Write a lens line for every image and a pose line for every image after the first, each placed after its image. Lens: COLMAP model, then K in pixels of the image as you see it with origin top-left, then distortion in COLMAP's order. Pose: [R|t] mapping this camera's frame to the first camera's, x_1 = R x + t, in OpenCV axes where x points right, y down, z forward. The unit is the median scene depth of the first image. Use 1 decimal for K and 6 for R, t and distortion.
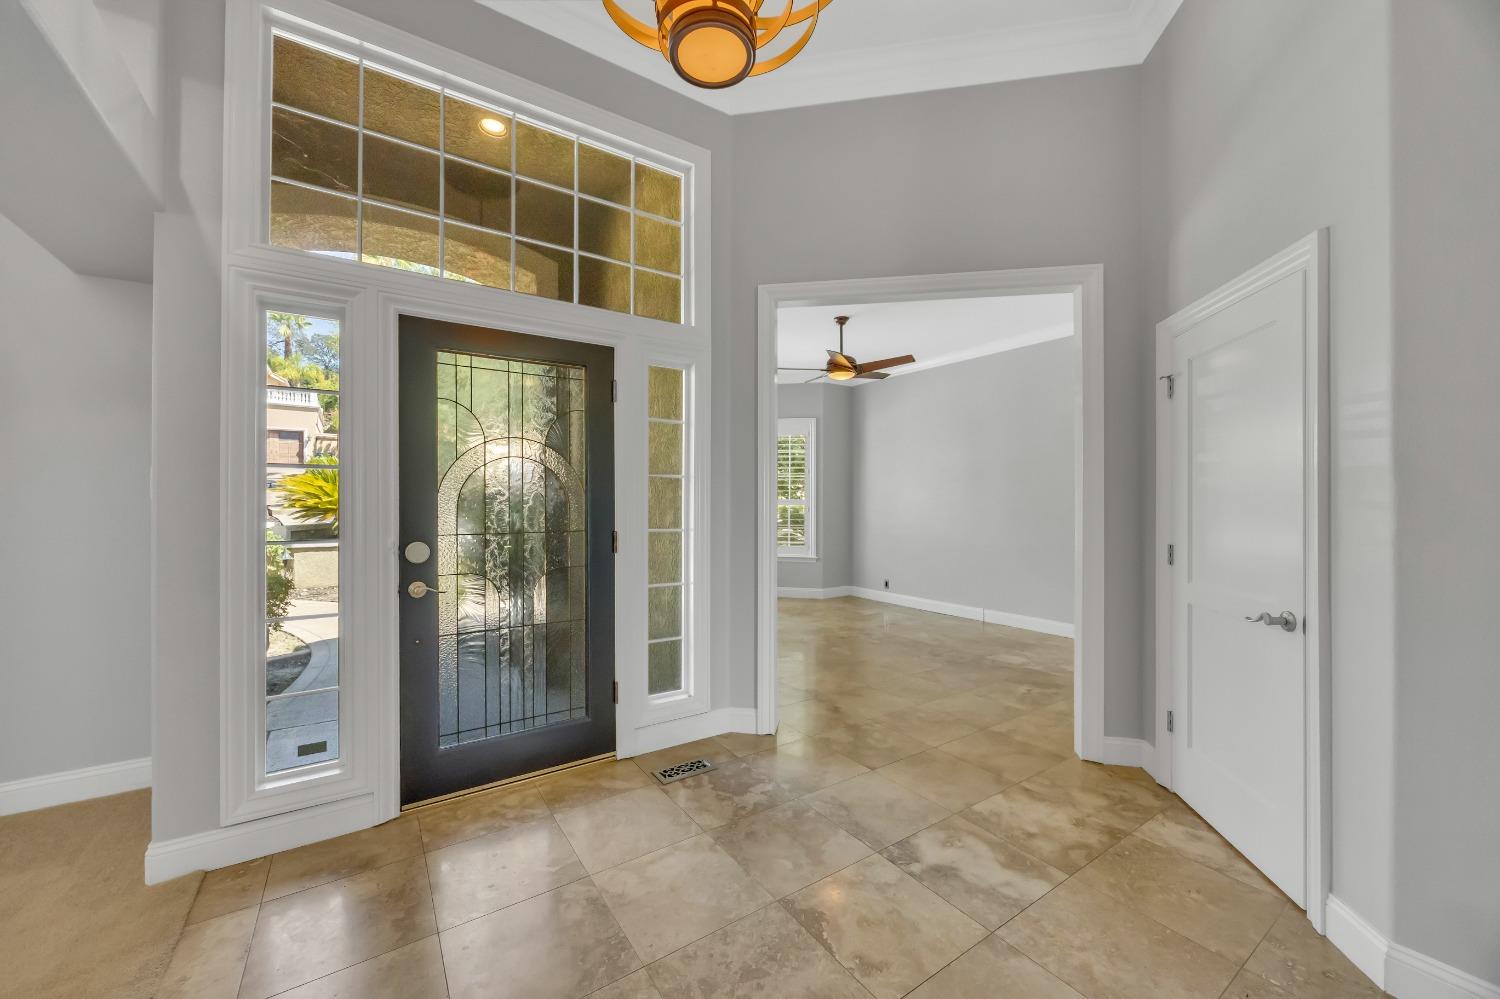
lens RADIAL K [[569.1, 0, 747.1], [0, 569.1, 500.8], [0, 0, 1]] dist [-0.003709, 0.000900]
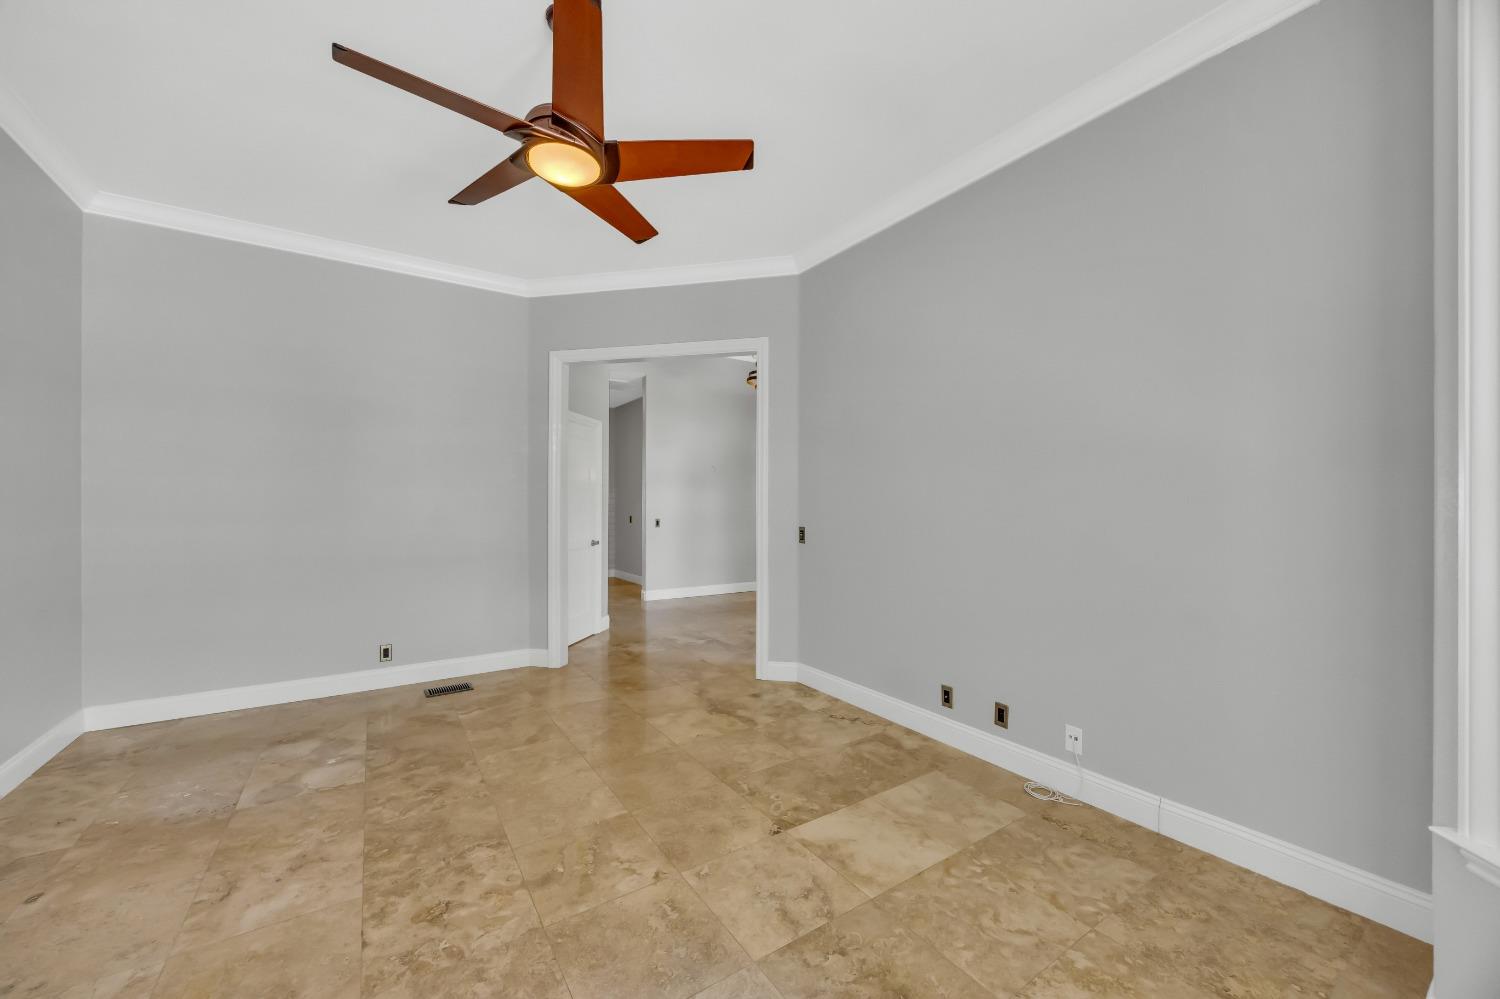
lens RADIAL K [[569.1, 0, 751.3], [0, 569.1, 504.6], [0, 0, 1]] dist [-0.003709, 0.000900]
pose [[-0.999993, -0.003535, 0.001470, 0.085762], [-0.003543, 0.999978, -0.005647, 0.016662], [-0.001450, -0.005652, -0.999983, 3.162053]]
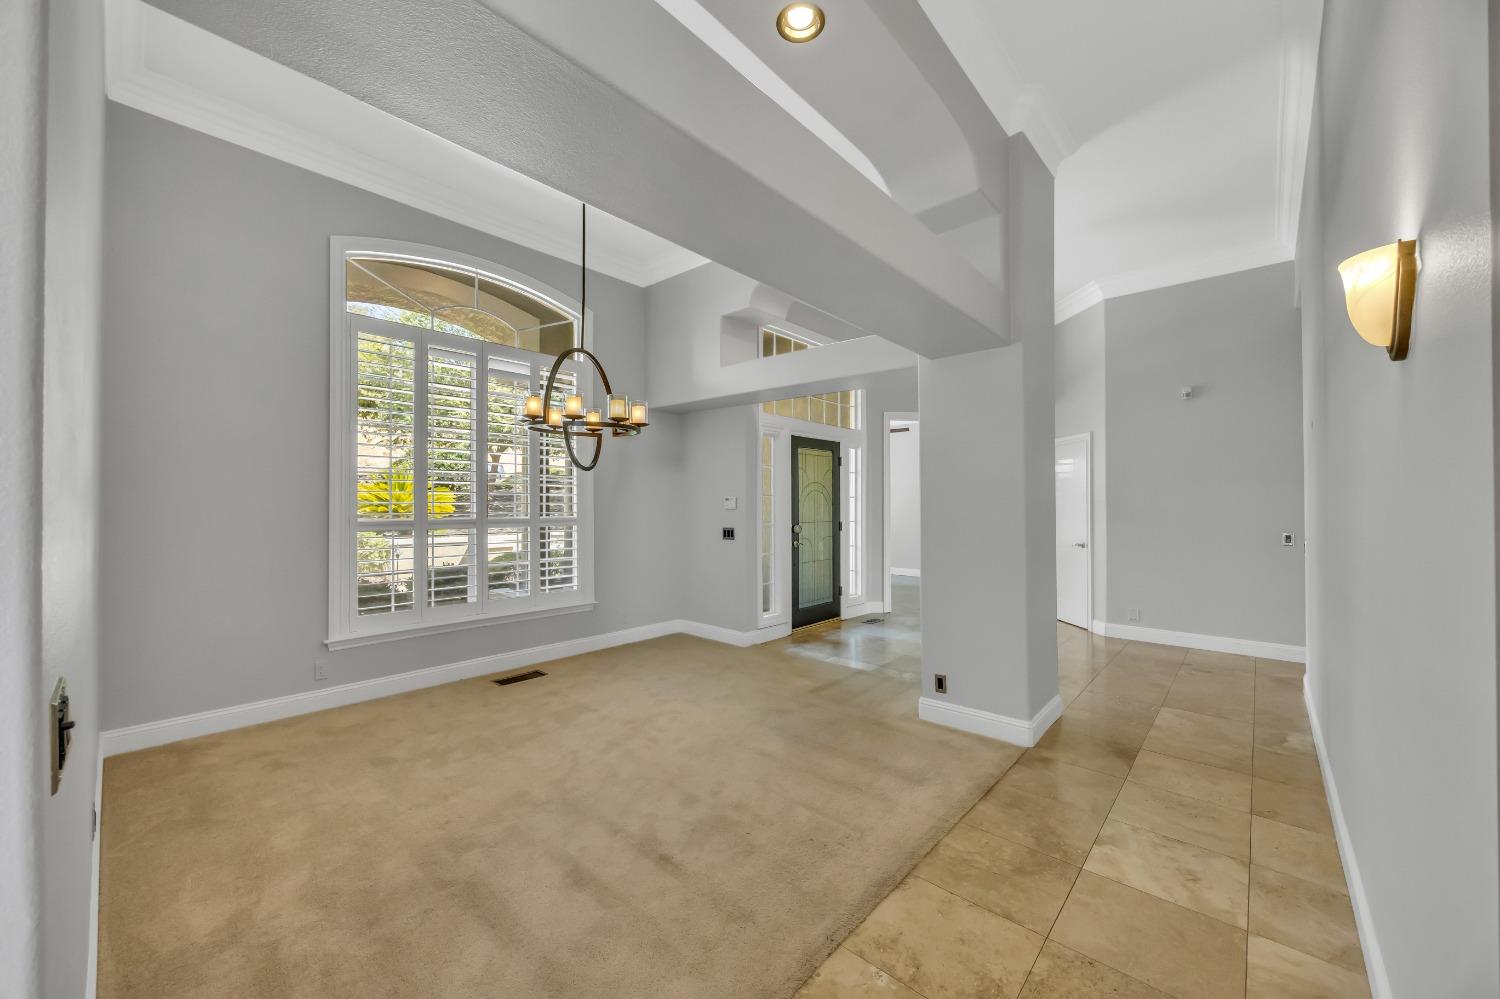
lens RADIAL K [[569.1, 0, 749.6], [0, 569.1, 501.2], [0, 0, 1]] dist [-0.003709, 0.000900]
pose [[0.969313, 0.003823, 0.245798, -1.419346], [-0.002248, 0.999975, -0.006685, -0.015530], [-0.245818, 0.005928, 0.969298, -1.411178]]
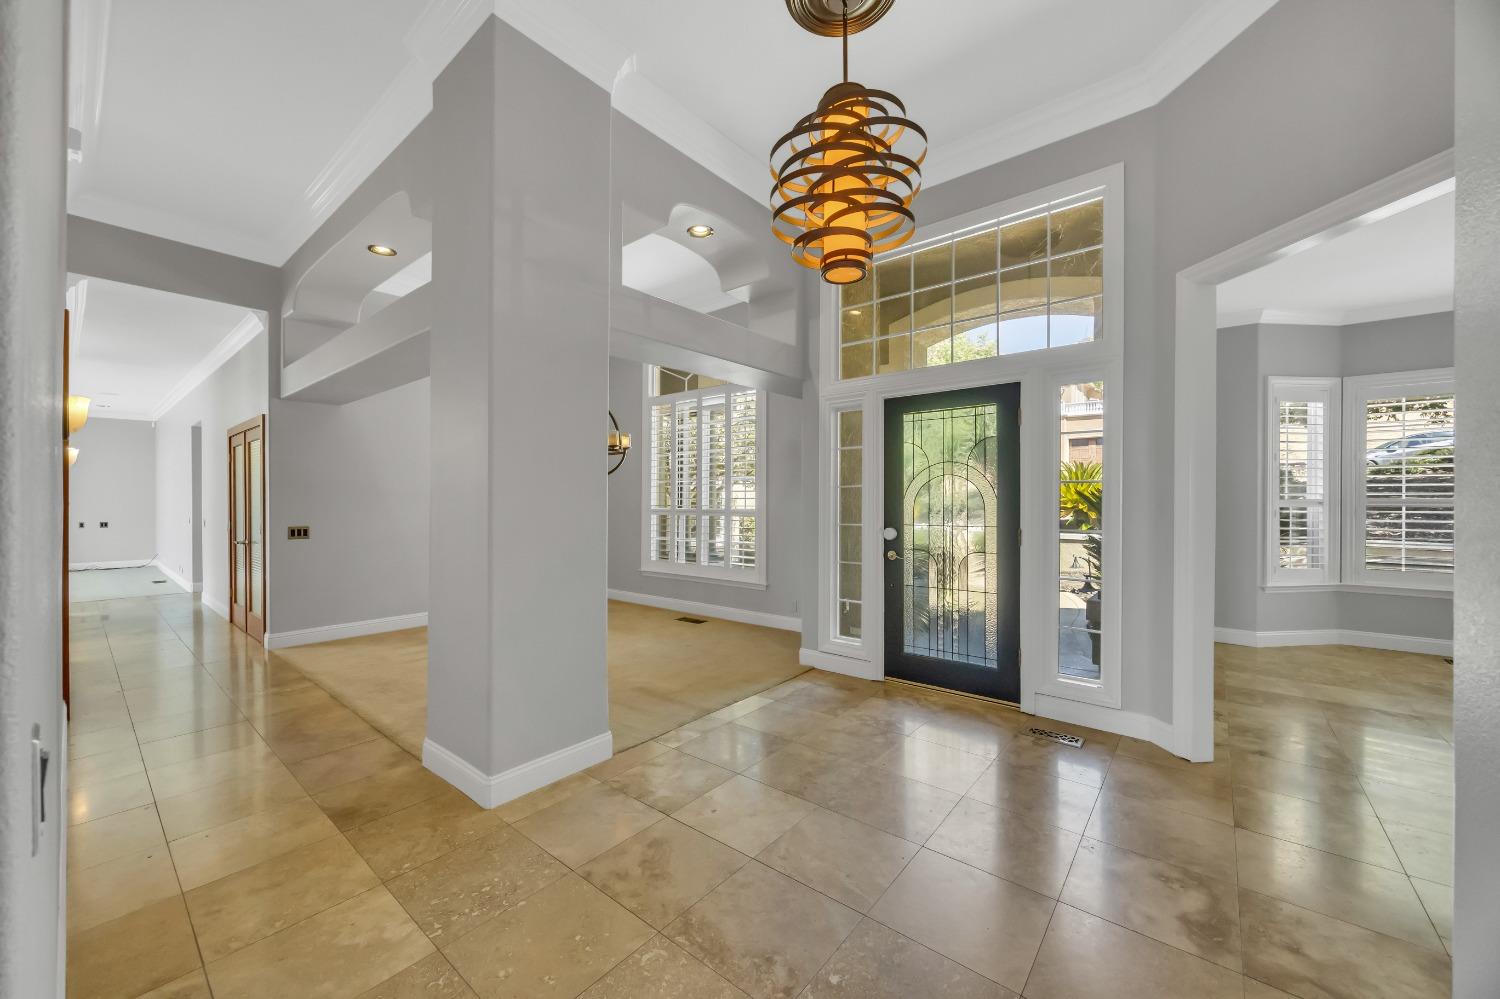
lens RADIAL K [[569.1, 0, 743.8], [0, 569.1, 503.8], [0, 0, 1]] dist [-0.003709, 0.000900]
pose [[0.281750, 0.006453, -0.959466, 0.973546], [0.002352, 0.999970, 0.007416, -0.015402], [0.959485, -0.004346, 0.281726, 0.078182]]
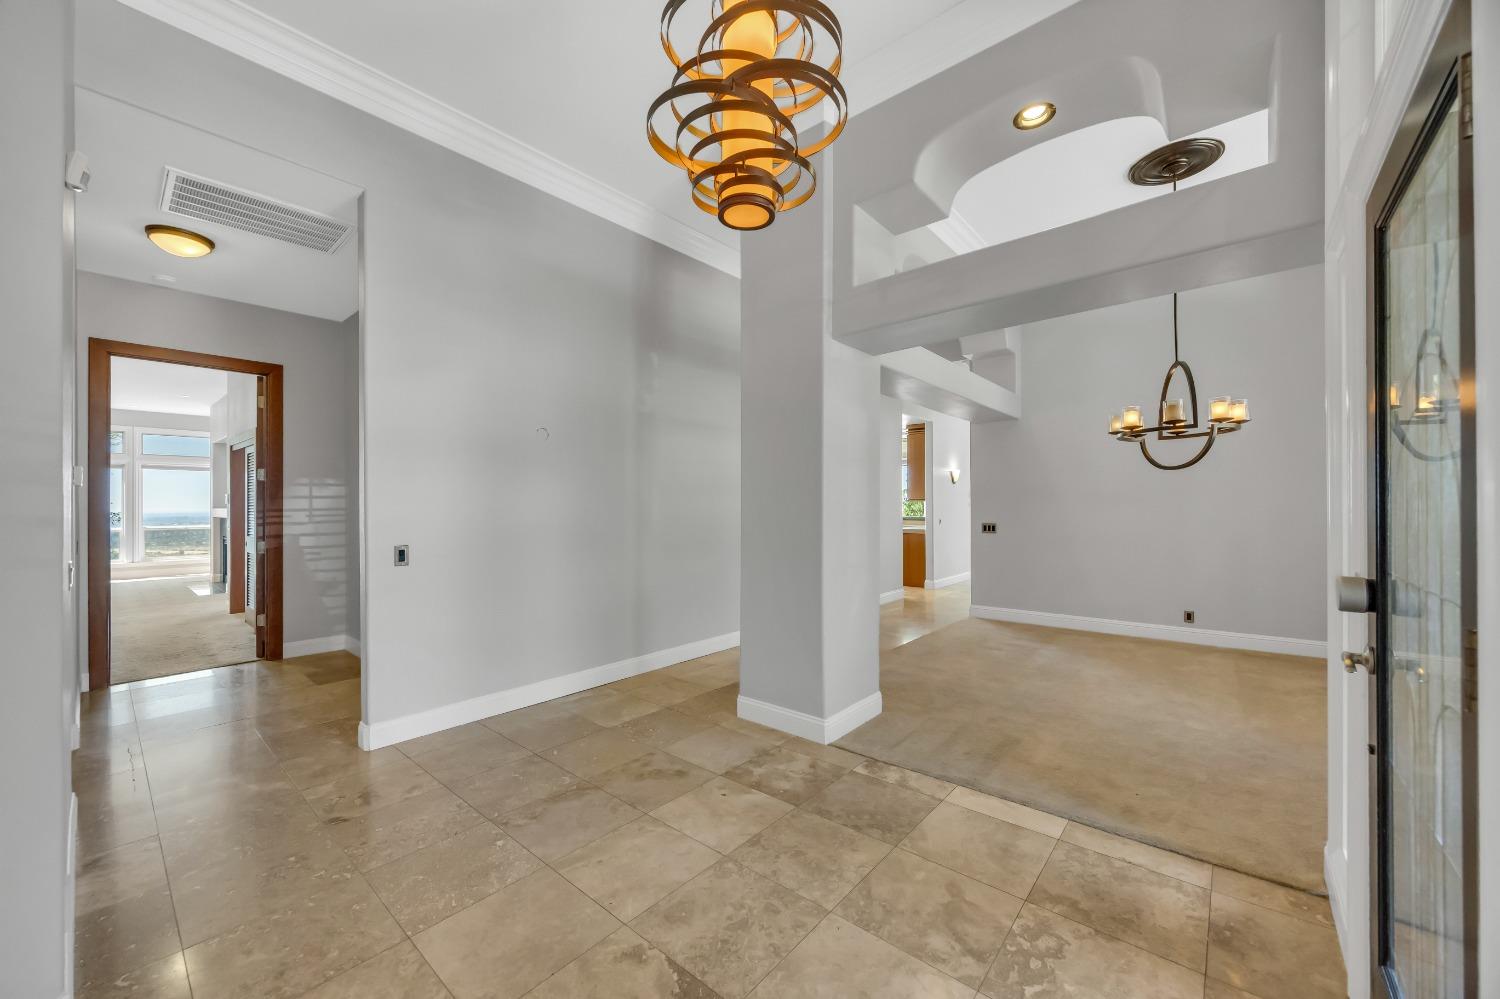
lens RADIAL K [[569.1, 0, 743.8], [0, 569.1, 505.6], [0, 0, 1]] dist [-0.003709, 0.000900]
pose [[-0.965798, 0.006389, -0.259218, 0.194933], [0.006588, 0.999978, 0.000102, -0.006514], [0.259213, -0.001609, -0.965819, 1.417484]]
